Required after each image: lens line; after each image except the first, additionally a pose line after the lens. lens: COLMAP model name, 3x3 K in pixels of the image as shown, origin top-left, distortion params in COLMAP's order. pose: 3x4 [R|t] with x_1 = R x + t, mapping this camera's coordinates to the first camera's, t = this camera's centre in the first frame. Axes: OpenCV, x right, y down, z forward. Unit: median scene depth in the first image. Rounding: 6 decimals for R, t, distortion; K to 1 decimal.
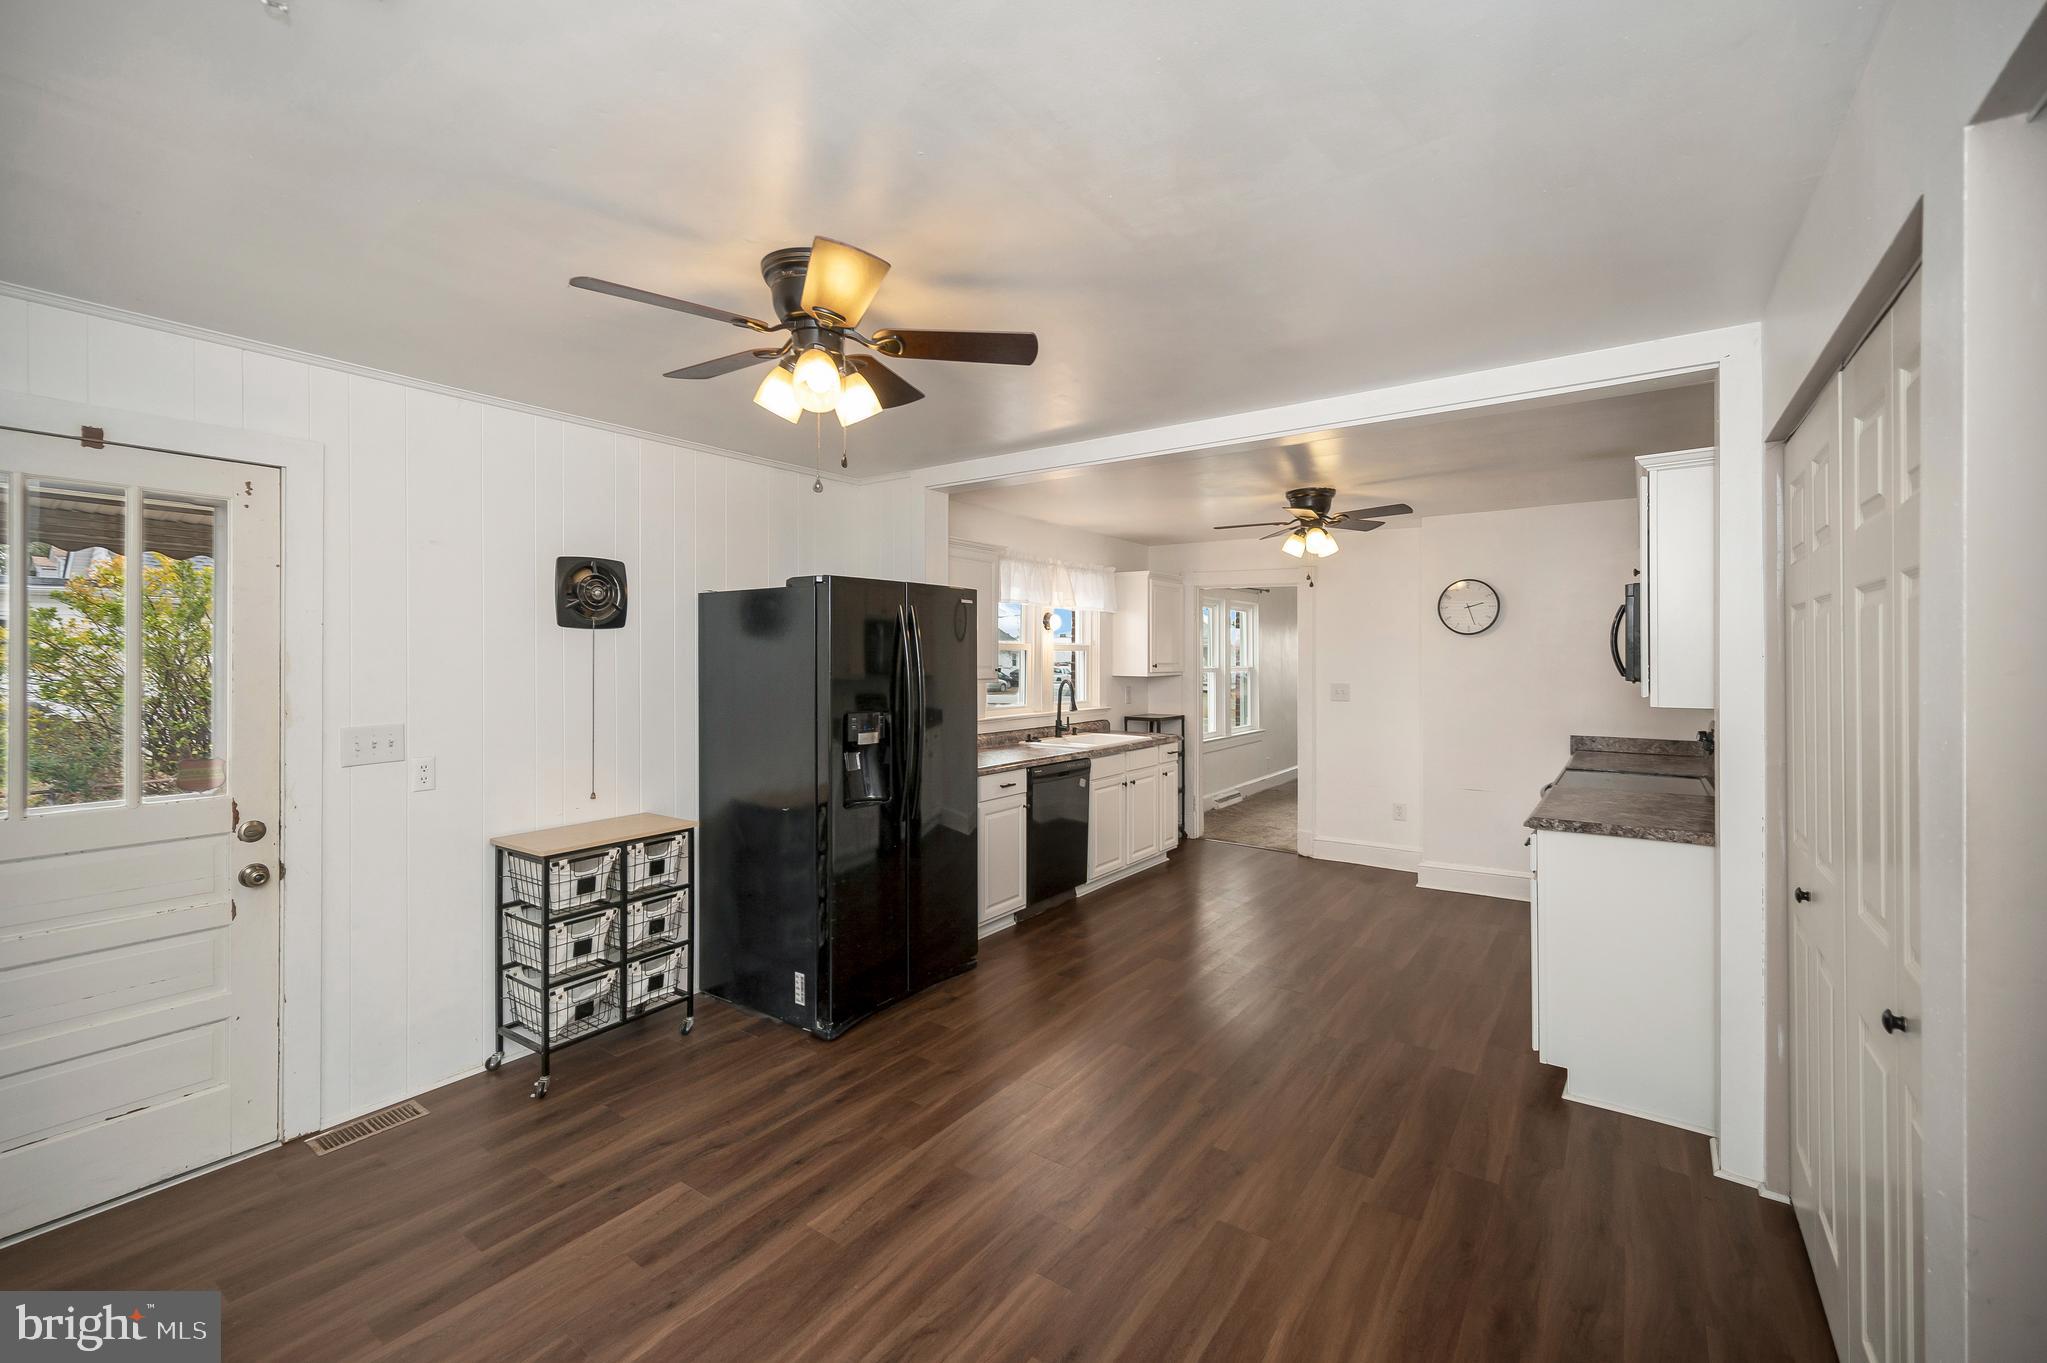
lens RADIAL K [[829.0, 0, 1031.8], [0, 829.0, 653.7], [0, 0, 1]] dist [0.000173, -0.000047]
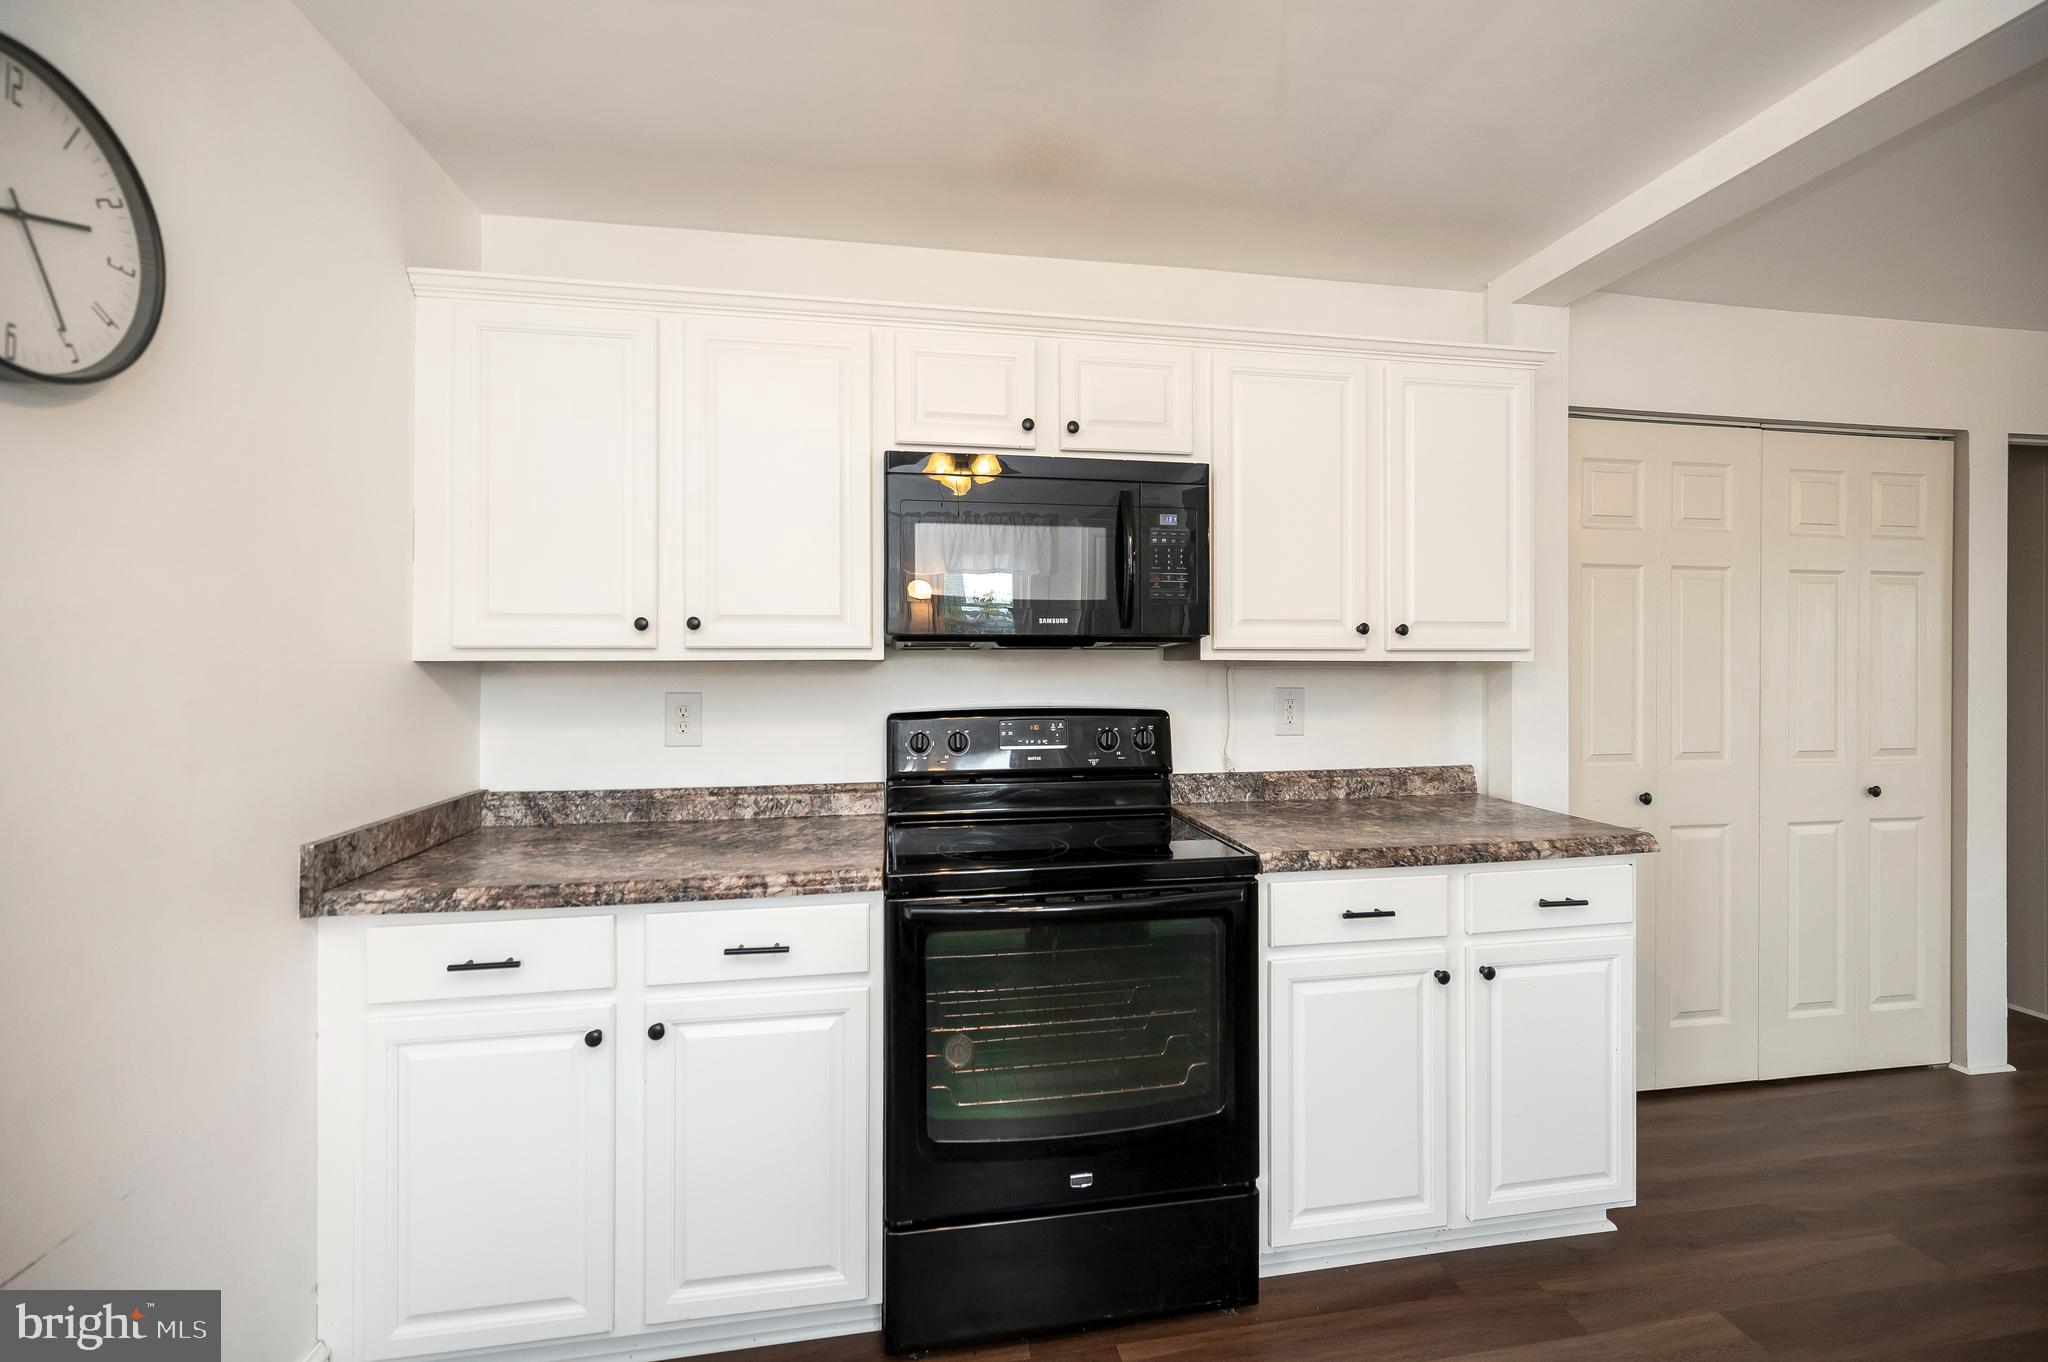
lens RADIAL K [[846.8, 0, 1016.8], [0, 846.8, 666.4], [0, 0, 1]] dist [0.007580, -0.001451]
pose [[-0.715243, -0.003509, 0.698867, 0.260536], [-0.005555, 0.999984, -0.000664, 0.034356], [-0.698854, -0.004356, -0.715252, 0.957993]]
